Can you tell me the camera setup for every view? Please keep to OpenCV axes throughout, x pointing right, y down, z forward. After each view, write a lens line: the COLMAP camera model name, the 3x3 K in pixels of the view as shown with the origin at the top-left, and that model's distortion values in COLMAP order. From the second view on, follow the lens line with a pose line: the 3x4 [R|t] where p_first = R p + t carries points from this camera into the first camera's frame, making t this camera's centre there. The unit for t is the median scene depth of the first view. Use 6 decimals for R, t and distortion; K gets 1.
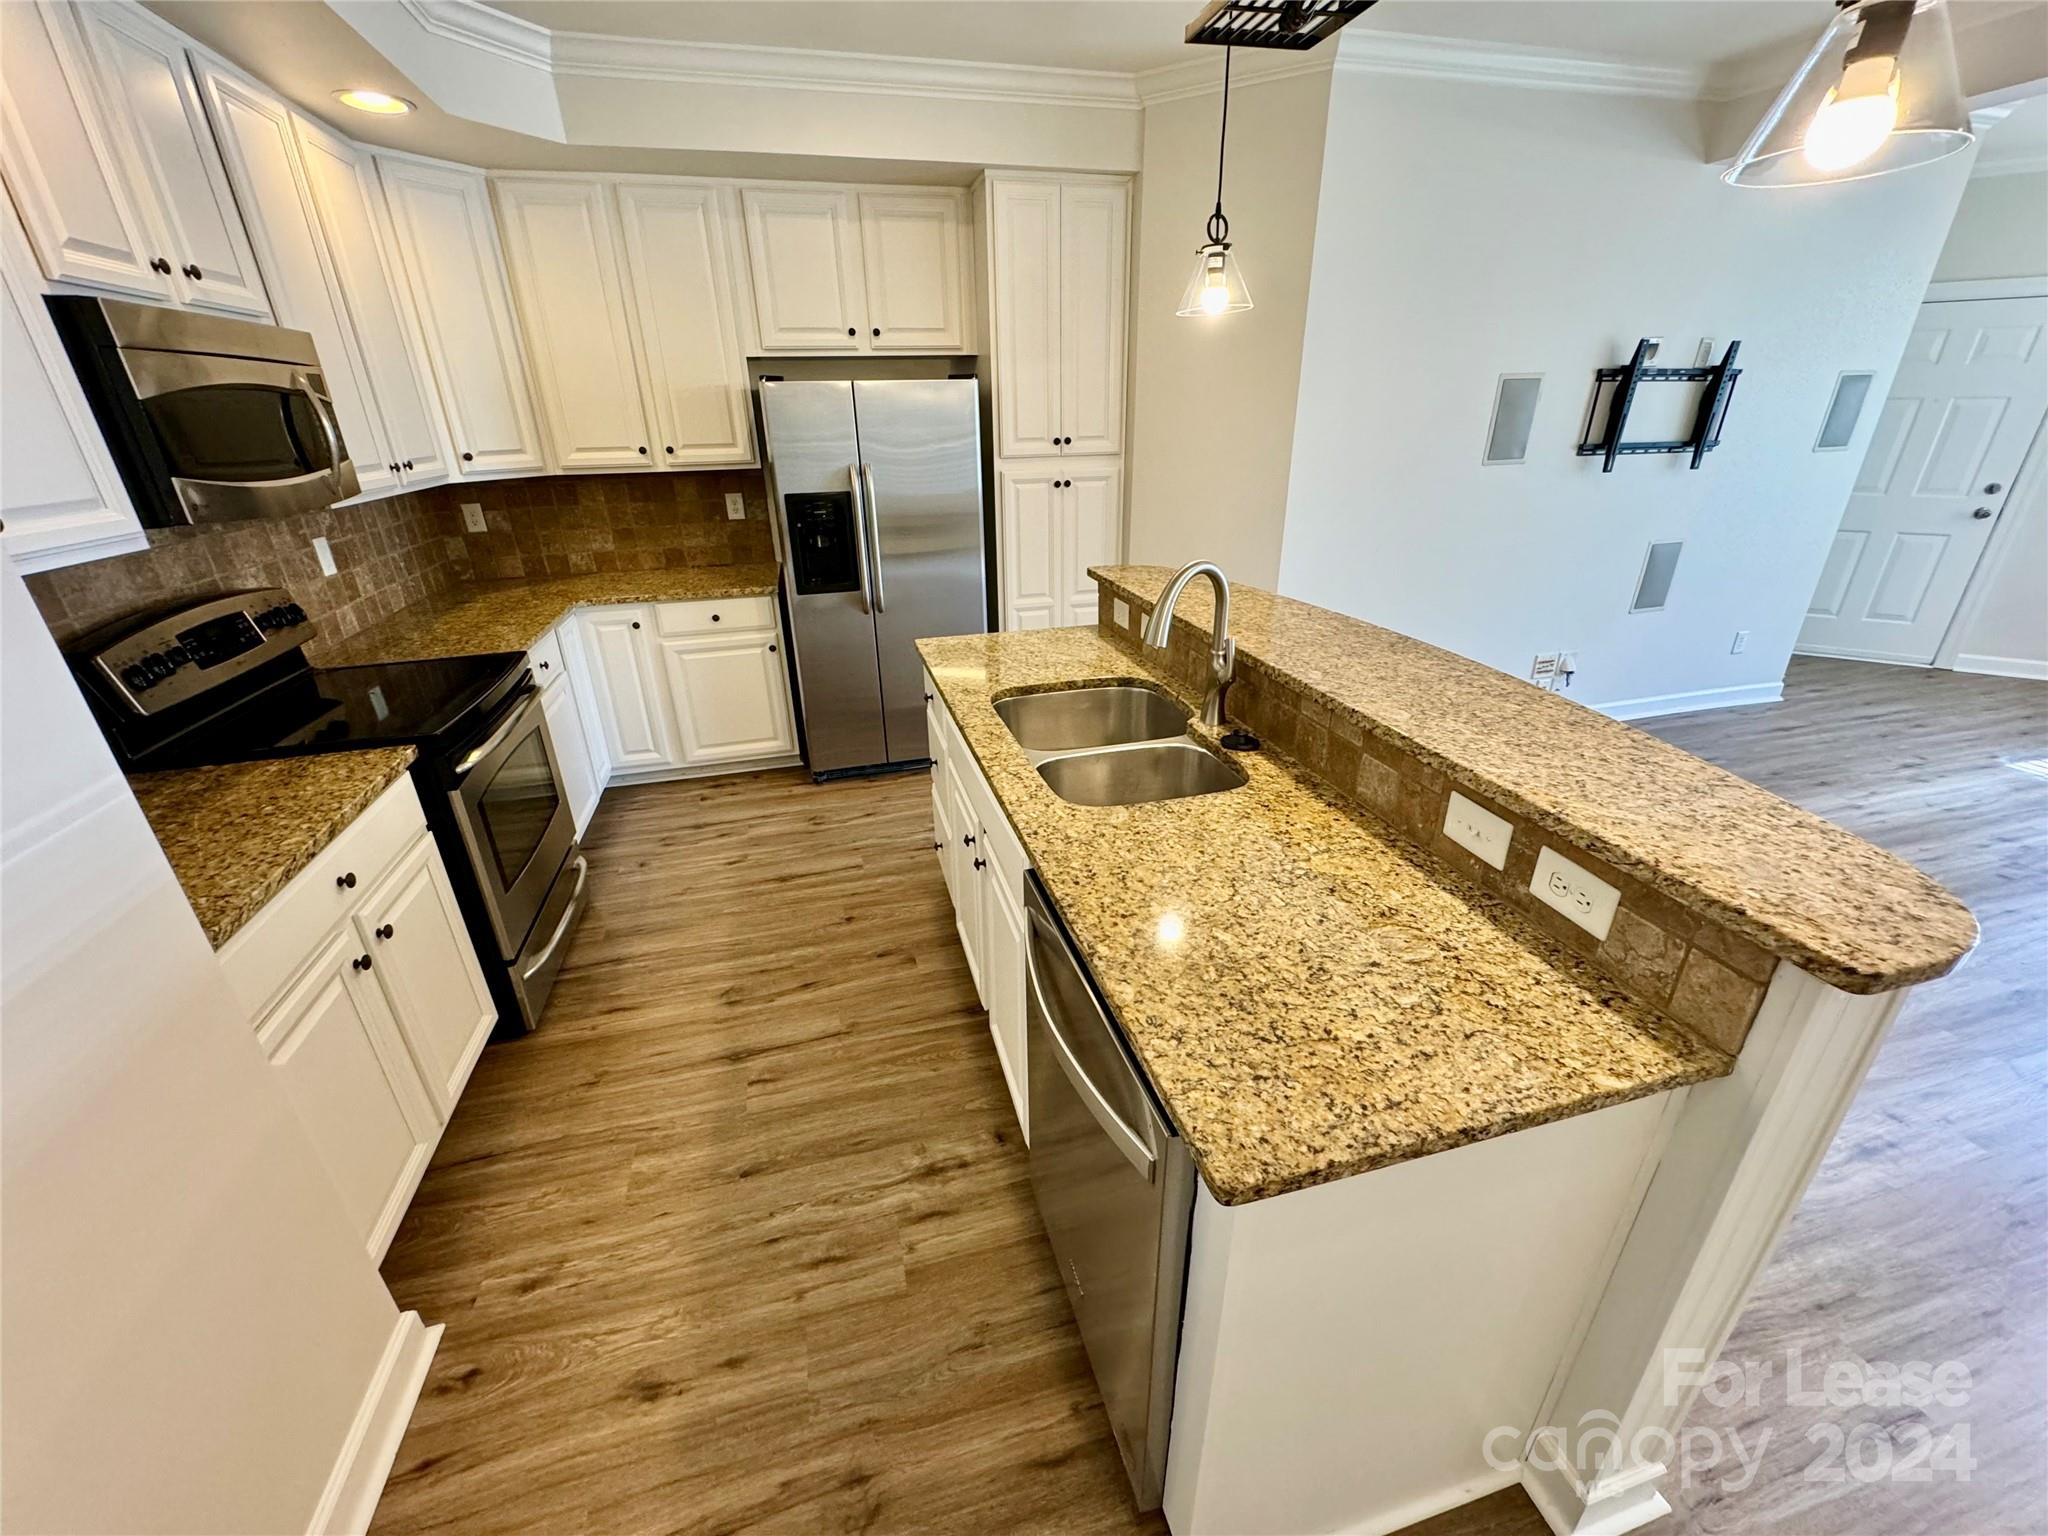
lens RADIAL K [[814.3, 0, 1024.0], [0, 814.3, 768.0], [0, 0, 1]] dist [-0.001463, -0.000073]
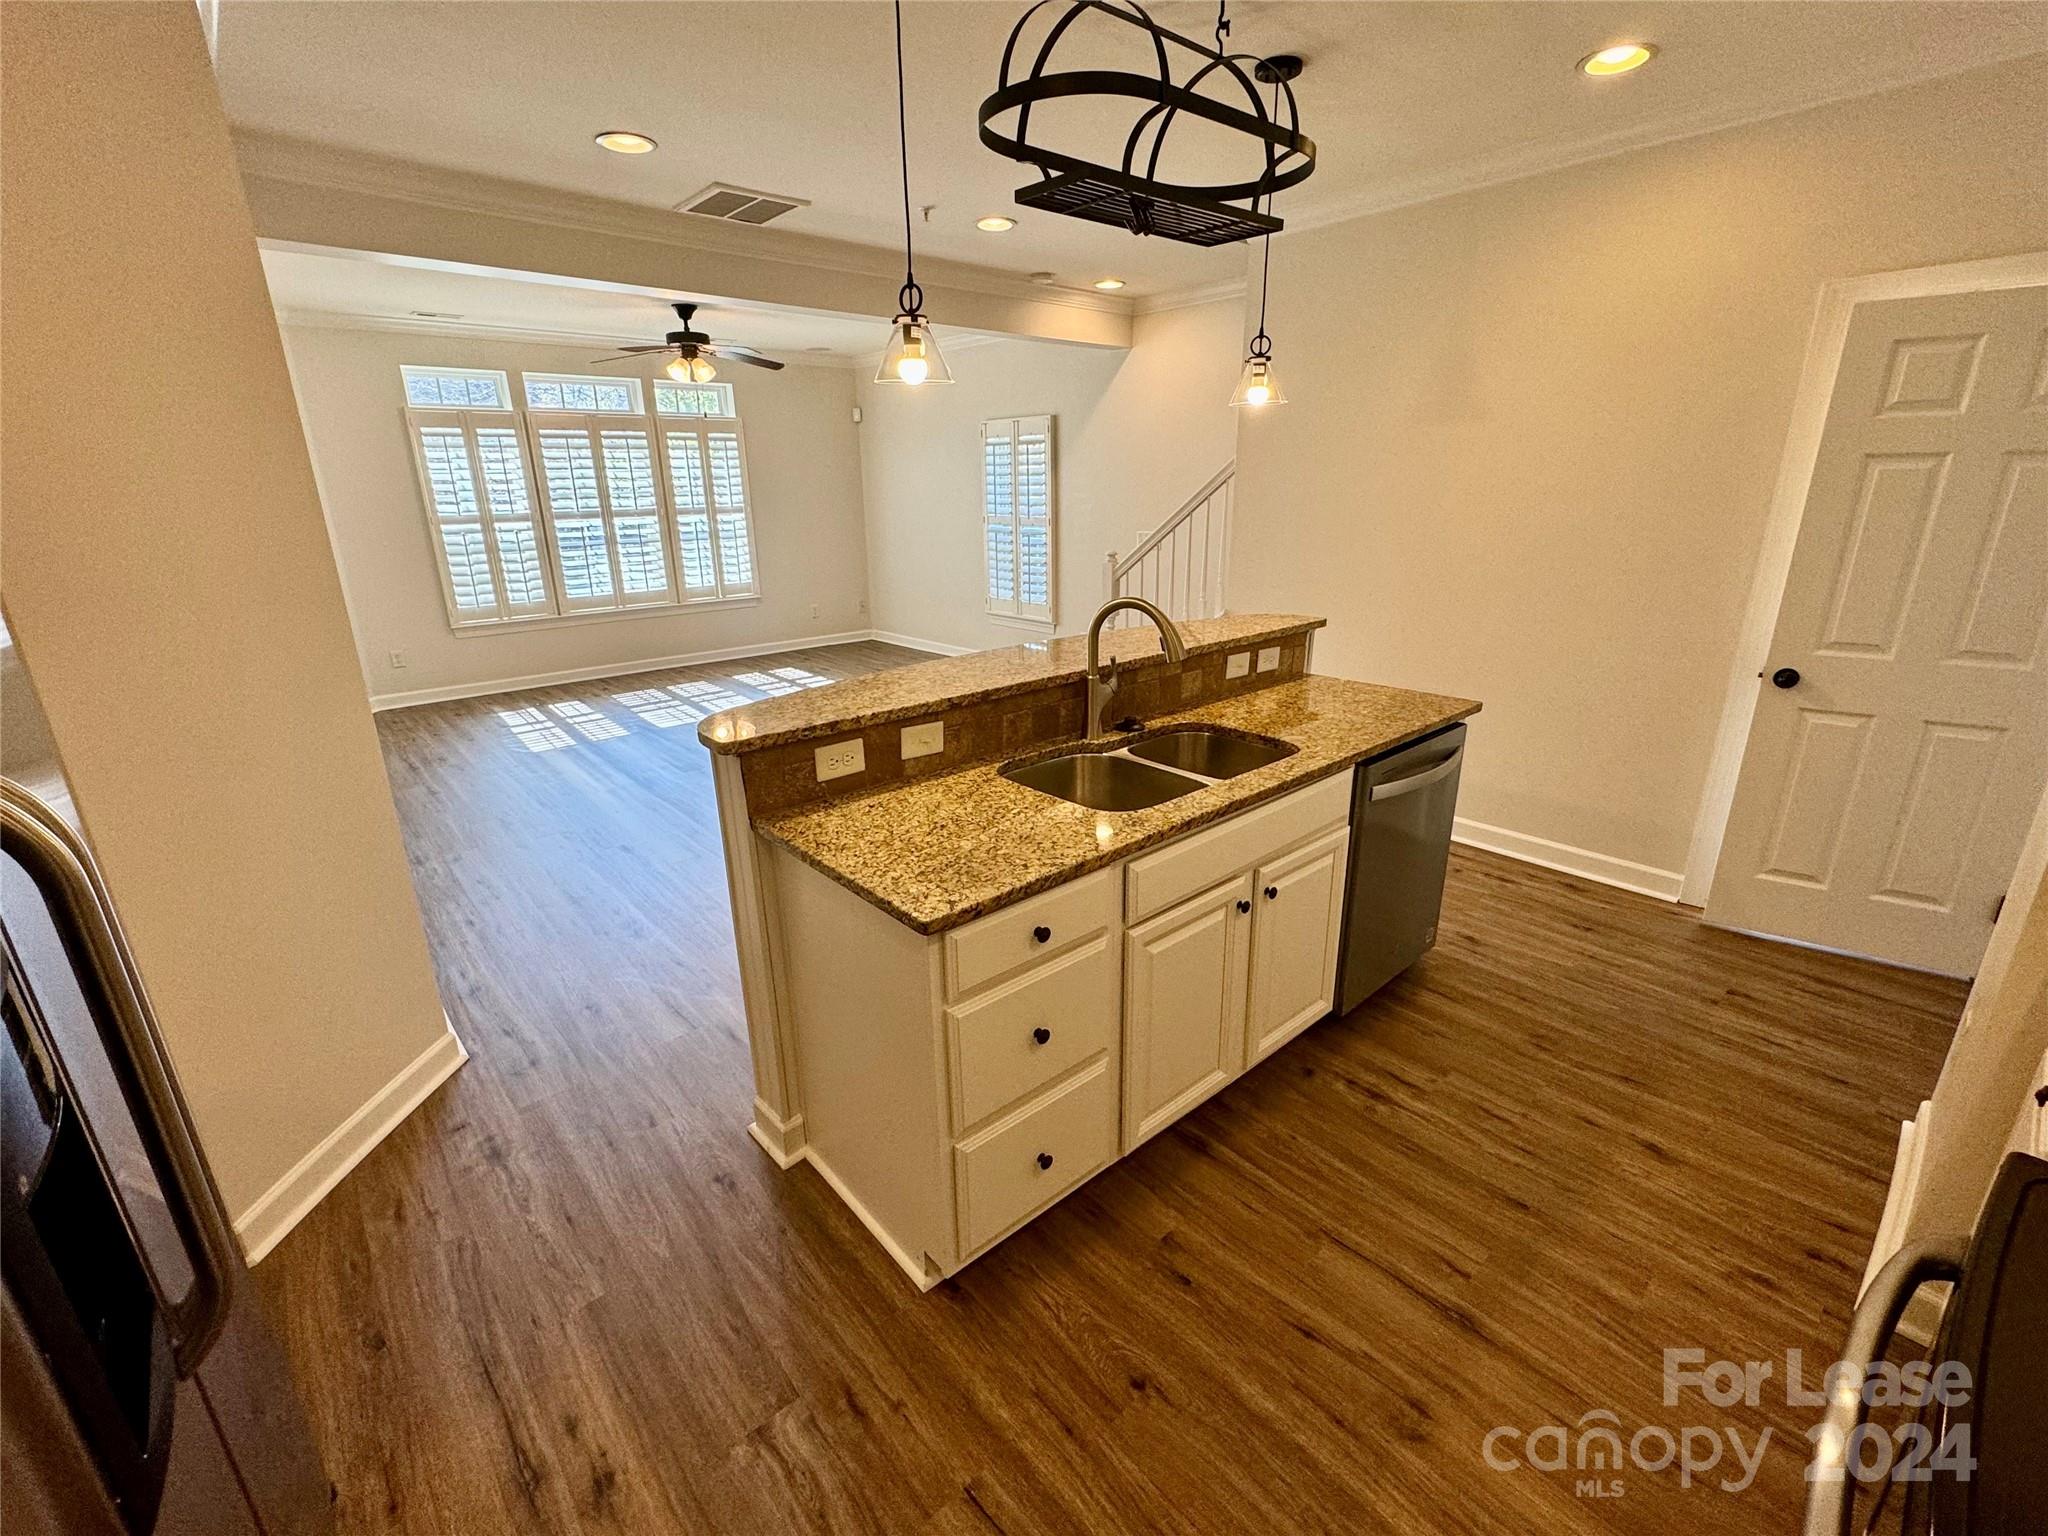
lens RADIAL K [[892.7, 0, 1030.8], [0, 892.7, 767.2], [0, 0, 1]] dist [-0.001150, -0.000050]
pose [[-0.446208, -0.255286, 0.857746, -0.466209], [0.384146, 0.811024, 0.441217, -0.345590], [-0.808289, 0.526374, -0.263818, 0.797478]]
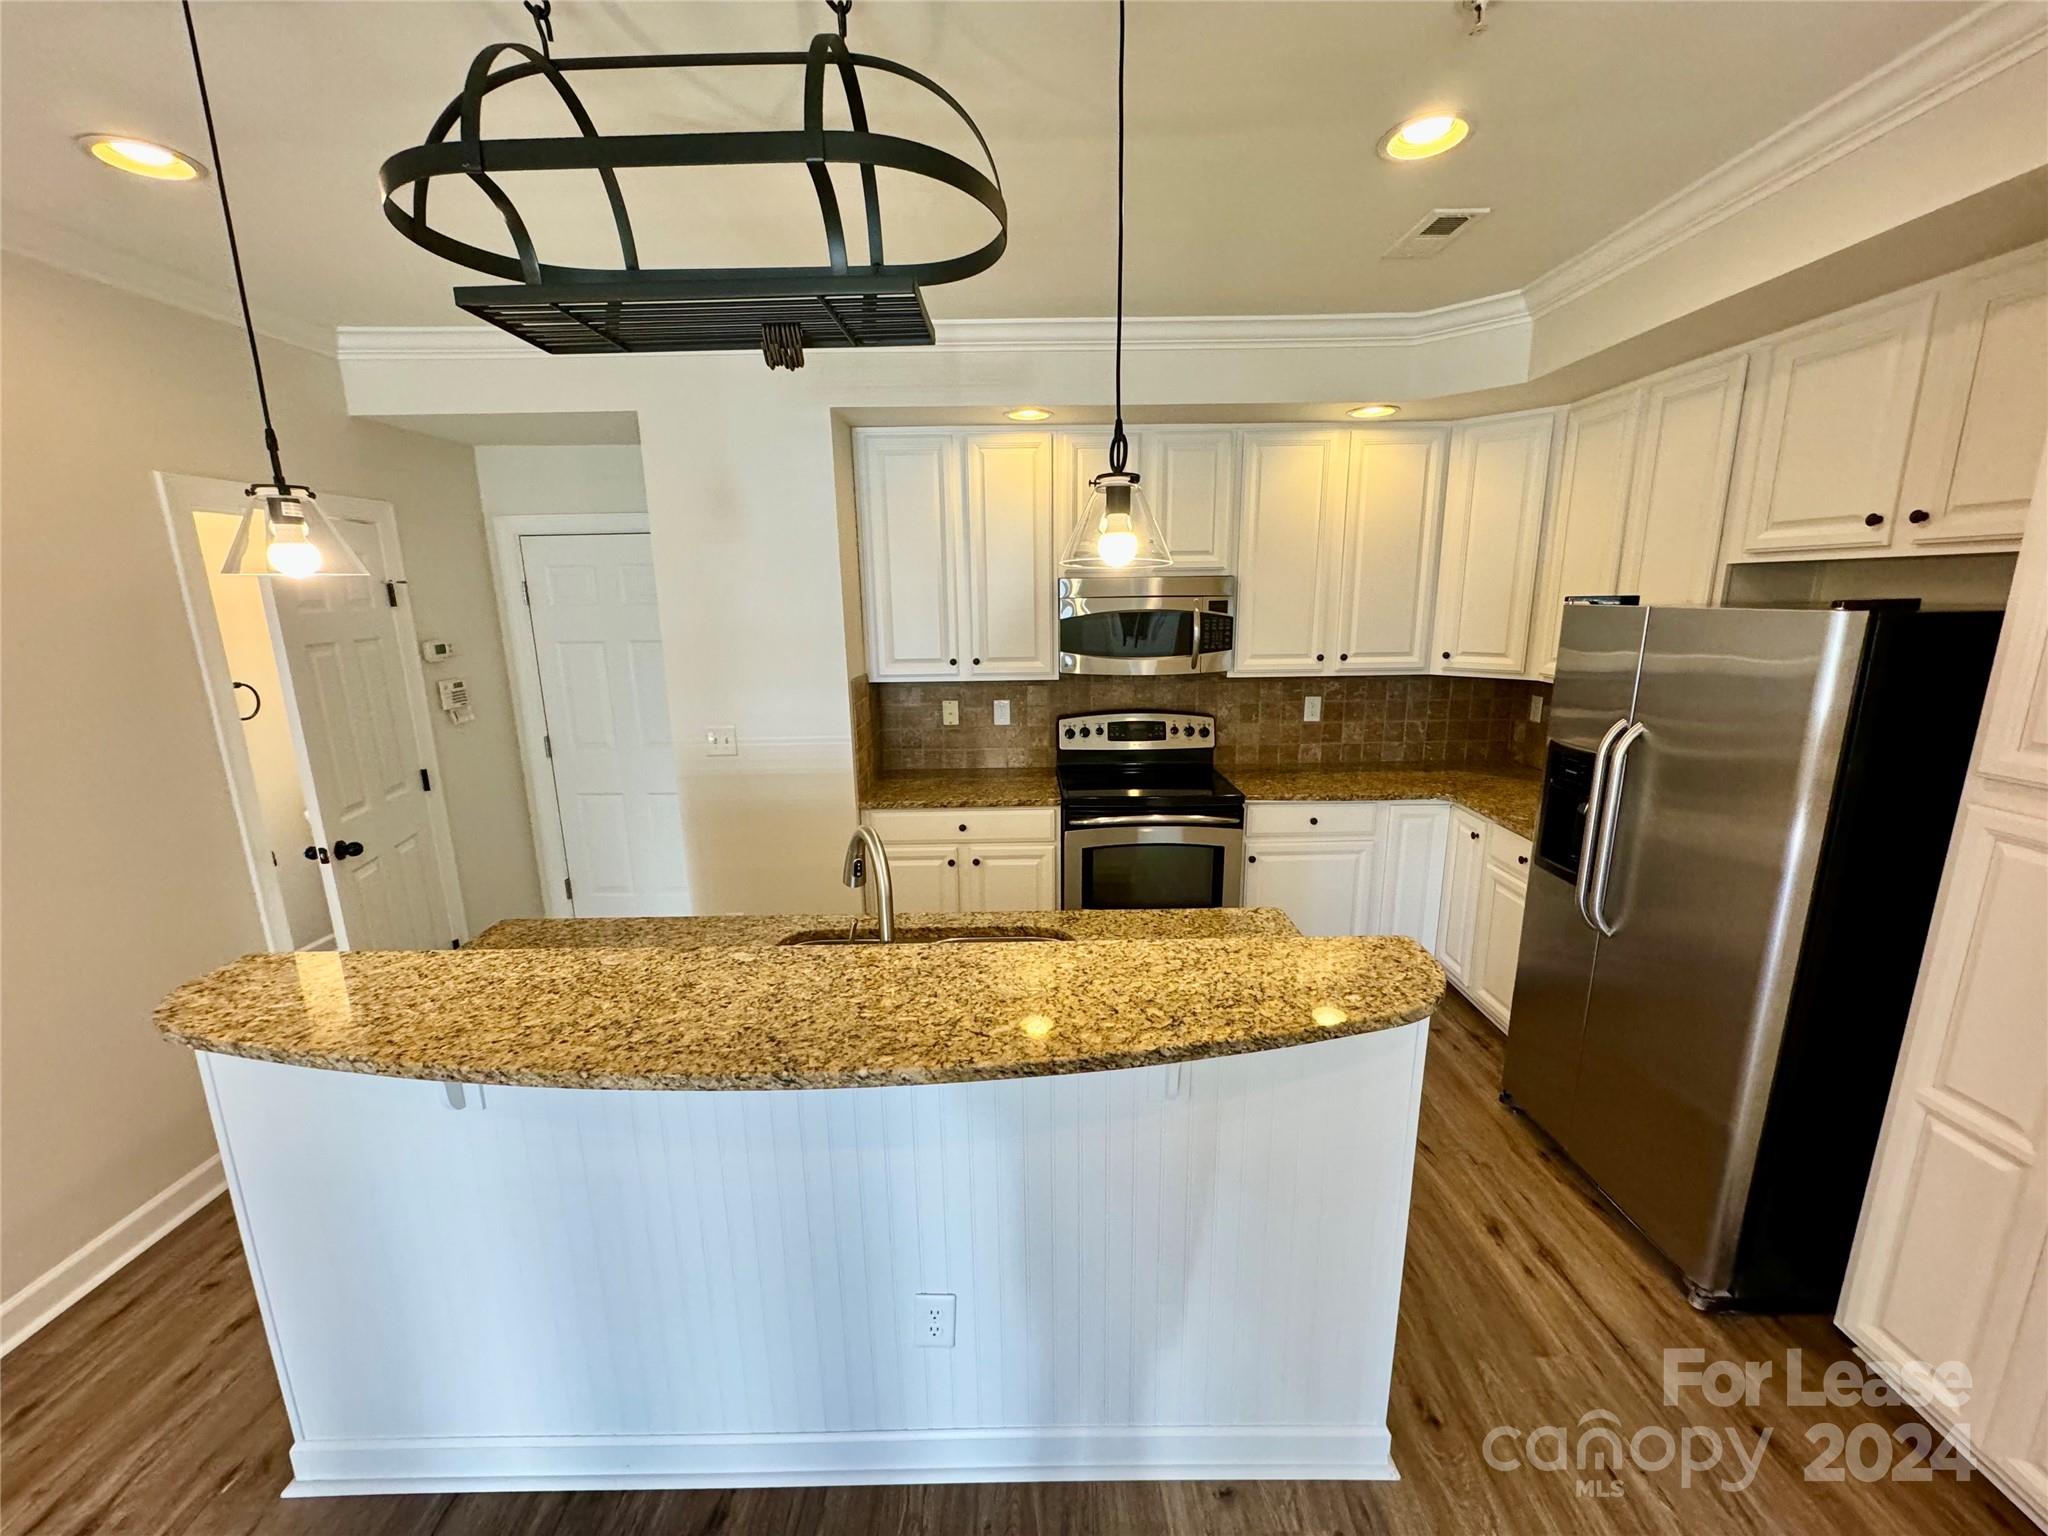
lens RADIAL K [[818.6, 0, 1024.0], [0, 818.6, 768.0], [0, 0, 1]] dist [-0.000316, -0.000185]
pose [[-0.257625, 0.225122, -0.939654, 0.527752], [-0.374544, 0.873180, 0.311885, -0.341812], [0.890700, 0.432292, -0.140635, 0.629945]]
